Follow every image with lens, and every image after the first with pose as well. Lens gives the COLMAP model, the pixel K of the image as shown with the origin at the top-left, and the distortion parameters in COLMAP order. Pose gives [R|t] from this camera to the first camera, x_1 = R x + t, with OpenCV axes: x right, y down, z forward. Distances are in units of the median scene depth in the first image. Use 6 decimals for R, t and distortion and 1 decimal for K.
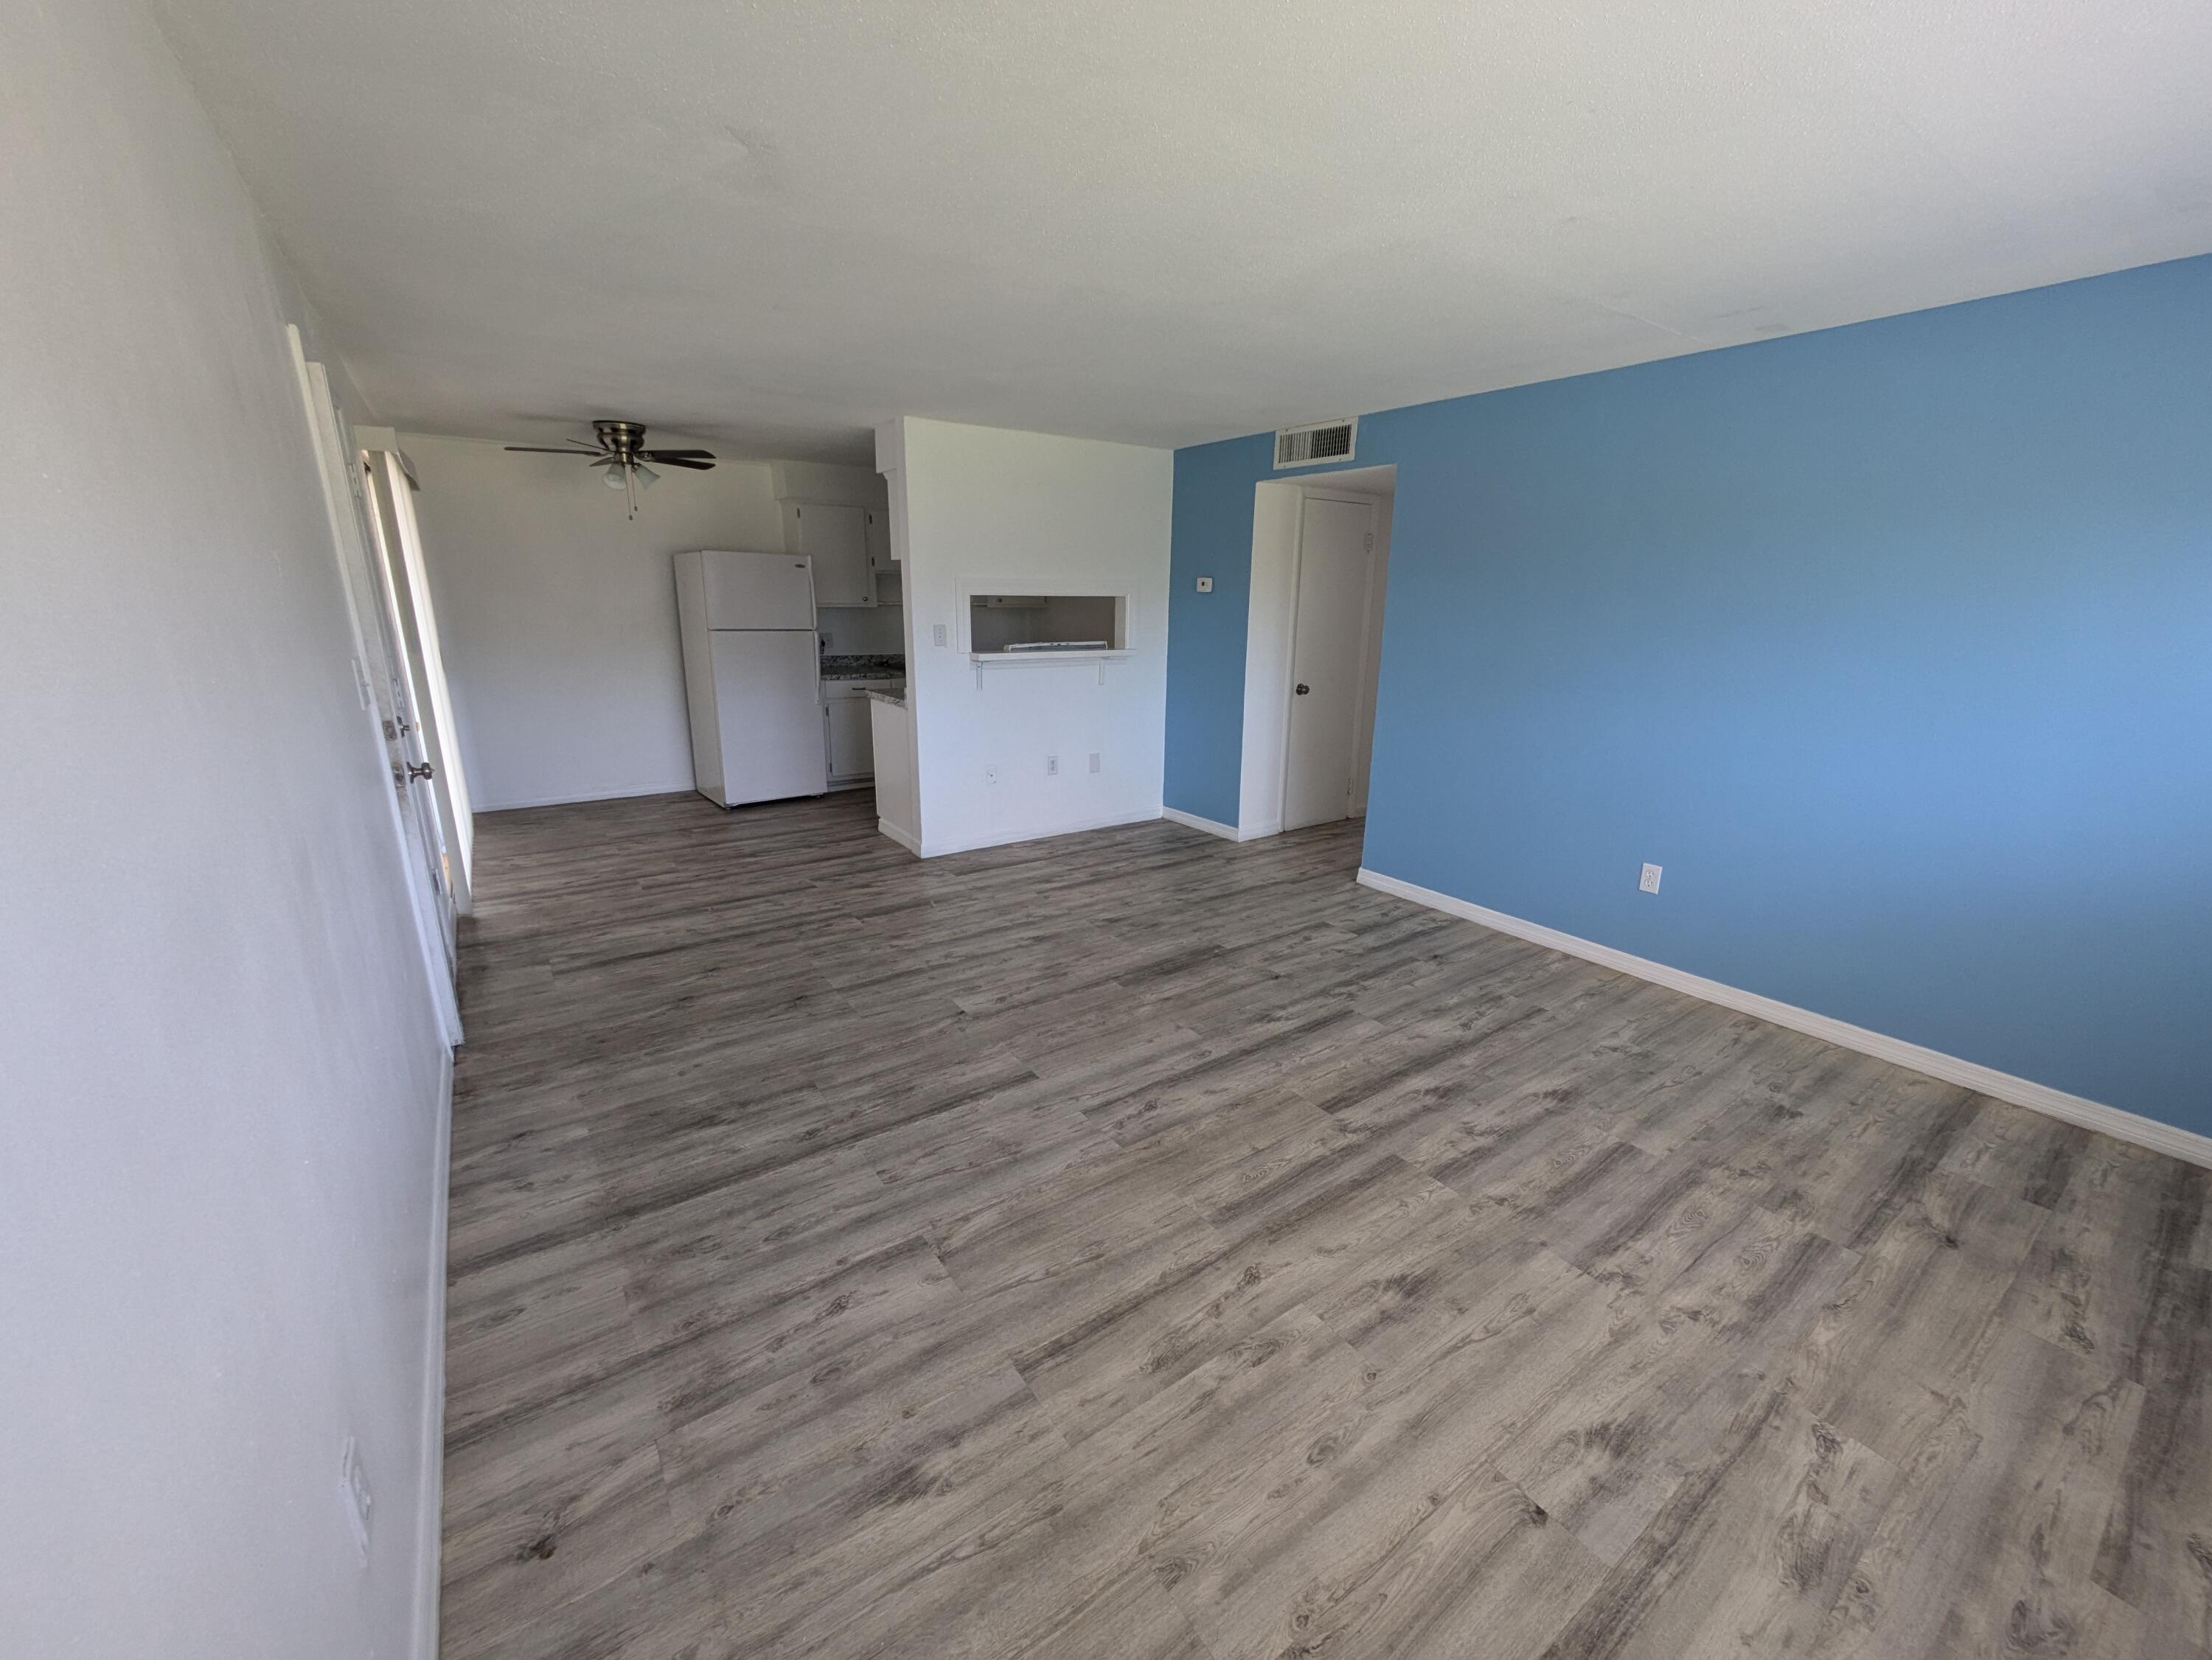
lens RADIAL K [[884.2, 0, 1108.4], [0, 884.2, 826.1], [0, 0, 1]] dist [-0.001781, 0.000380]
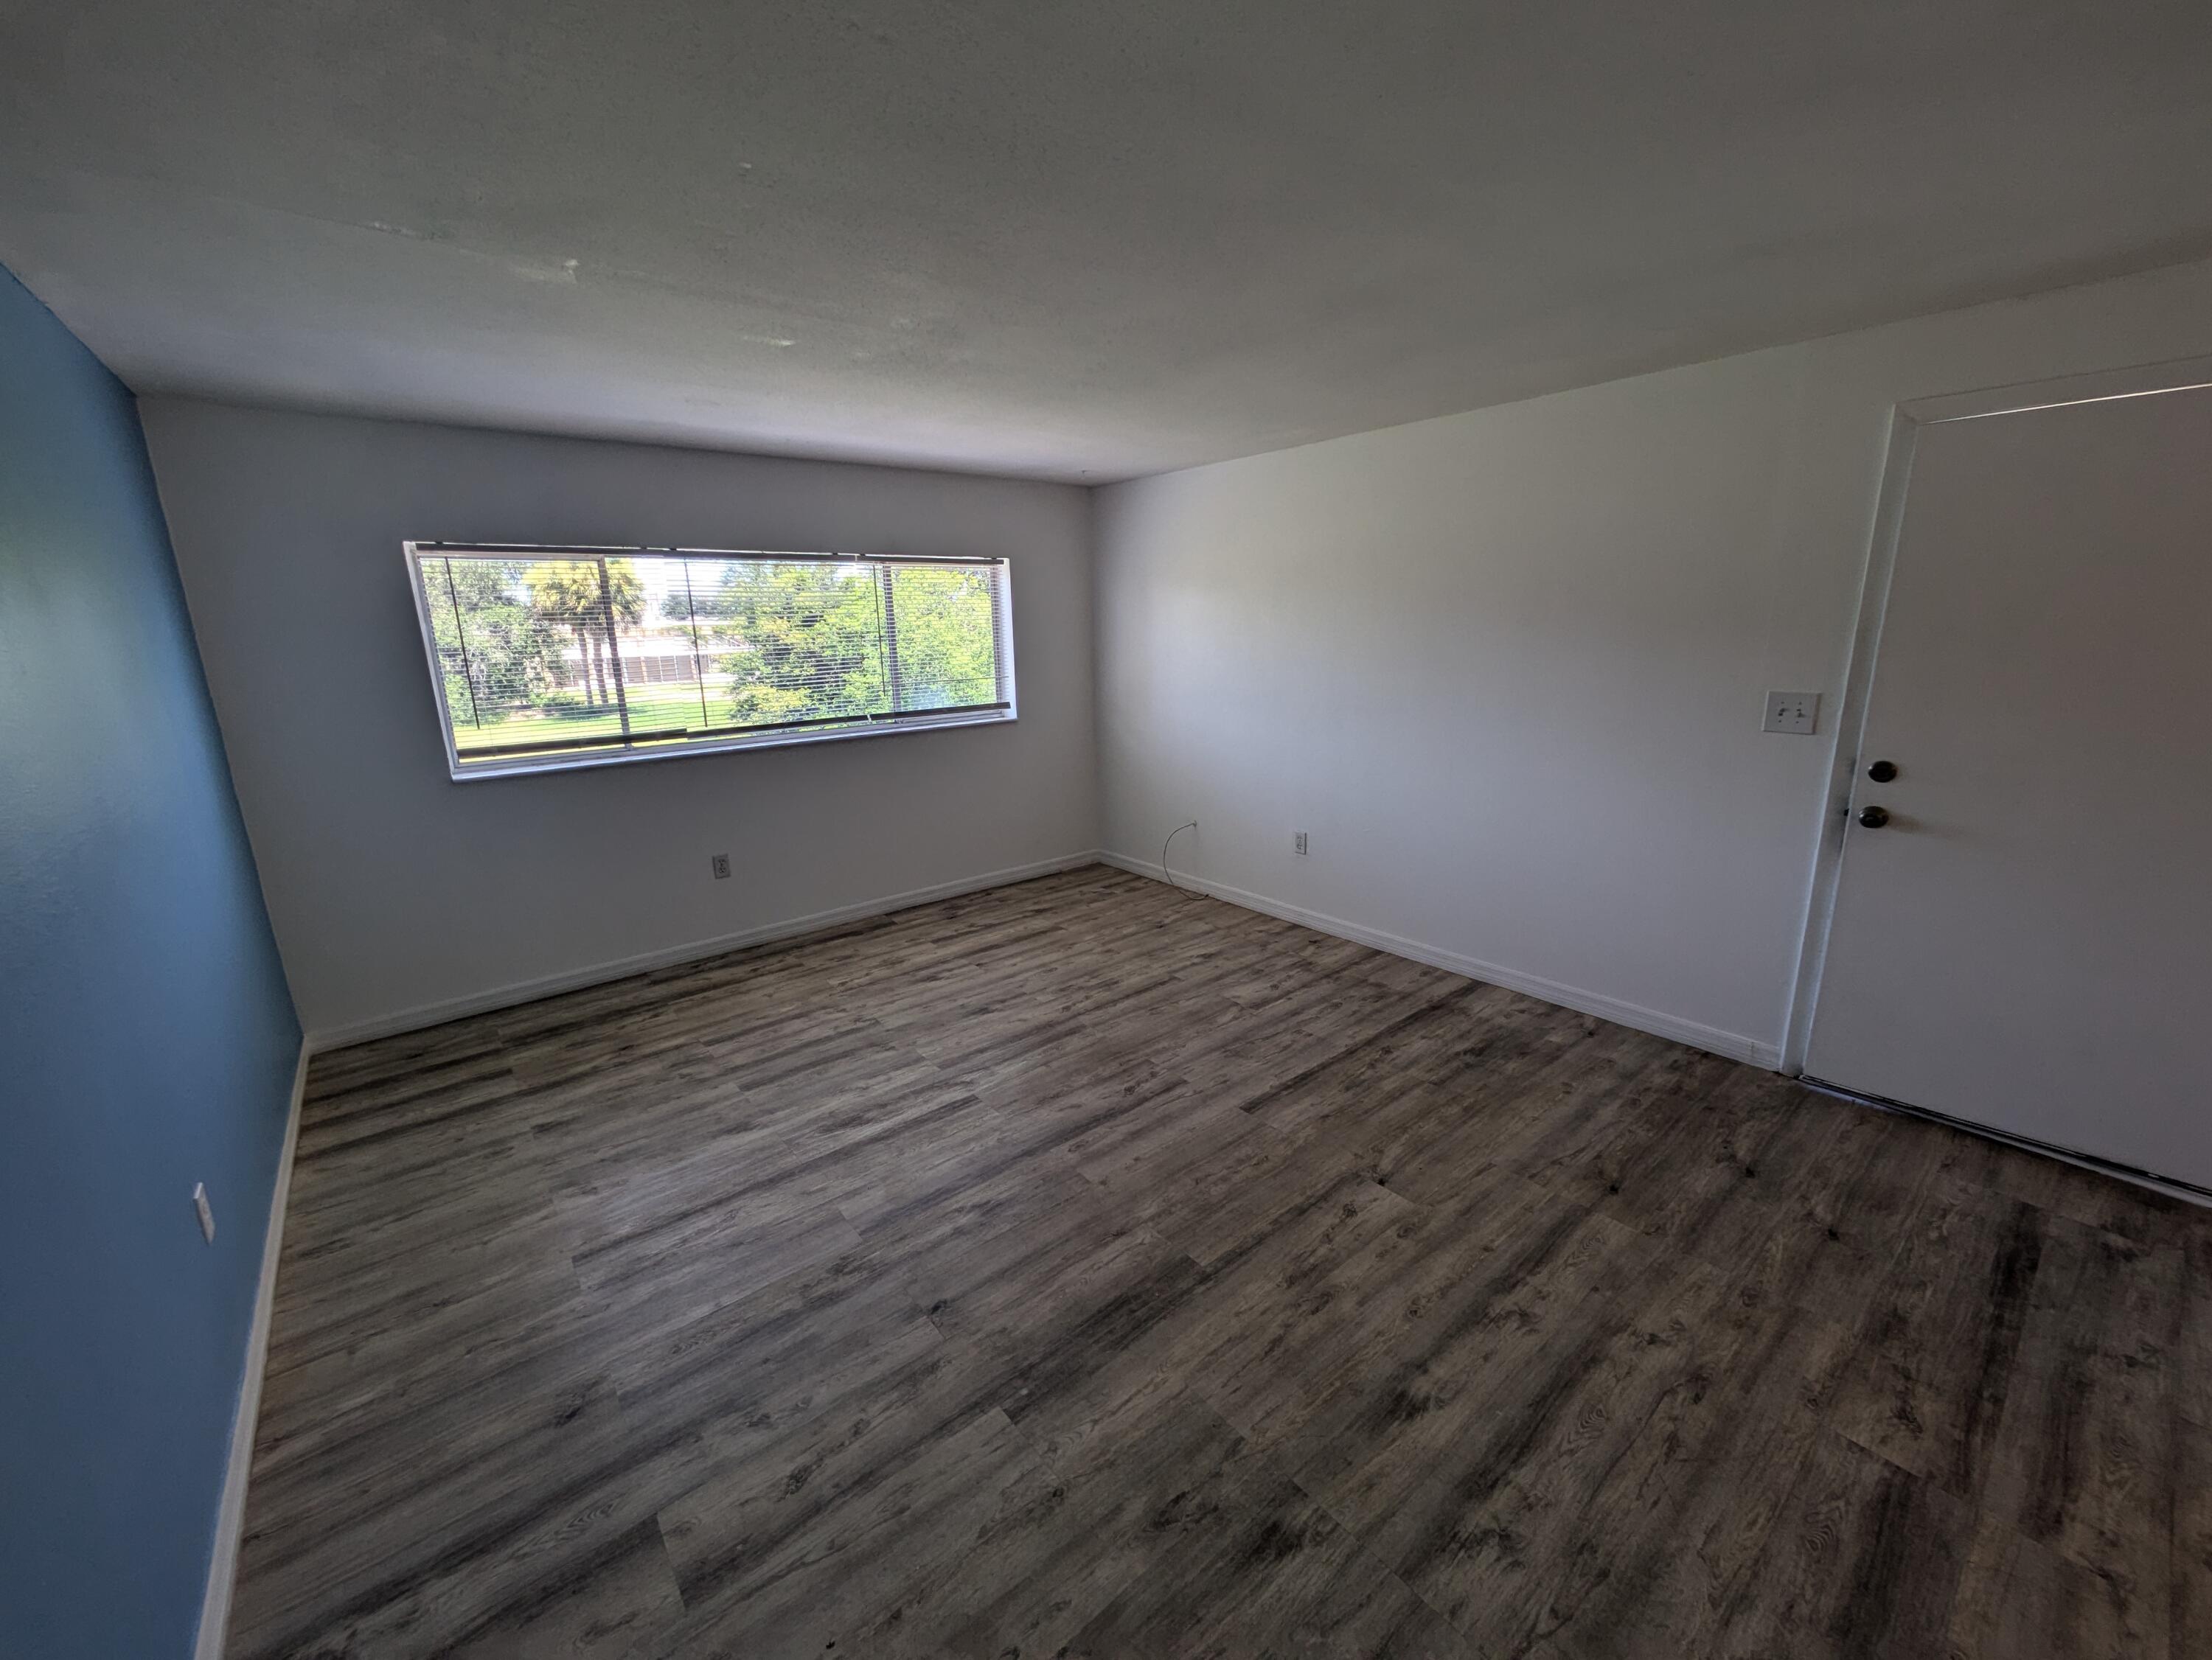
lens RADIAL K [[884.2, 0, 1108.4], [0, 884.2, 826.1], [0, 0, 1]] dist [-0.001781, 0.000380]
pose [[-0.997304, 0.027385, -0.068087, 0.150458], [-0.007976, 0.881827, 0.471506, -0.547628], [0.072953, 0.470778, -0.879231, 1.929796]]
